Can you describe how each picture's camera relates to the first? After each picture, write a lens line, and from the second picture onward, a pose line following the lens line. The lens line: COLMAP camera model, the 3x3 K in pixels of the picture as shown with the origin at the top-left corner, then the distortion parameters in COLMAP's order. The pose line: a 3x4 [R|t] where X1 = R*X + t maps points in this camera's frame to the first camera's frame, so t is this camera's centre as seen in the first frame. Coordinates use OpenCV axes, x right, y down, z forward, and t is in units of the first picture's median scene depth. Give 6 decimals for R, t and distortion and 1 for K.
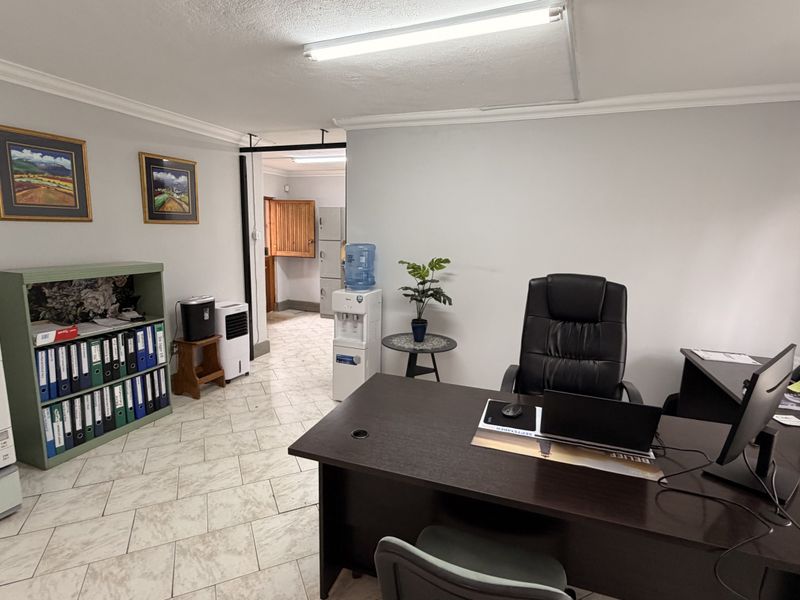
lens RADIAL K [[423.9, 0, 398.4], [0, 423.9, 301.0], [0, 0, 1]] dist [0.002162, 0.000659]
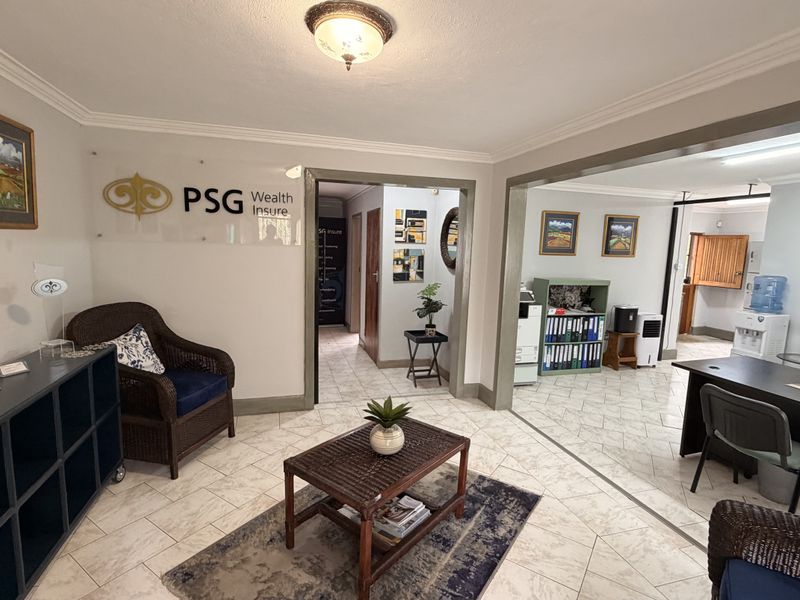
lens RADIAL K [[423.9, 0, 398.4], [0, 423.9, 301.0], [0, 0, 1]] dist [0.002162, 0.000659]
pose [[0.608913, 0.100032, -0.786904, 0.235664], [-0.151425, 0.988432, 0.008477, 0.093255], [0.778650, 0.113996, 0.617017, -0.610259]]
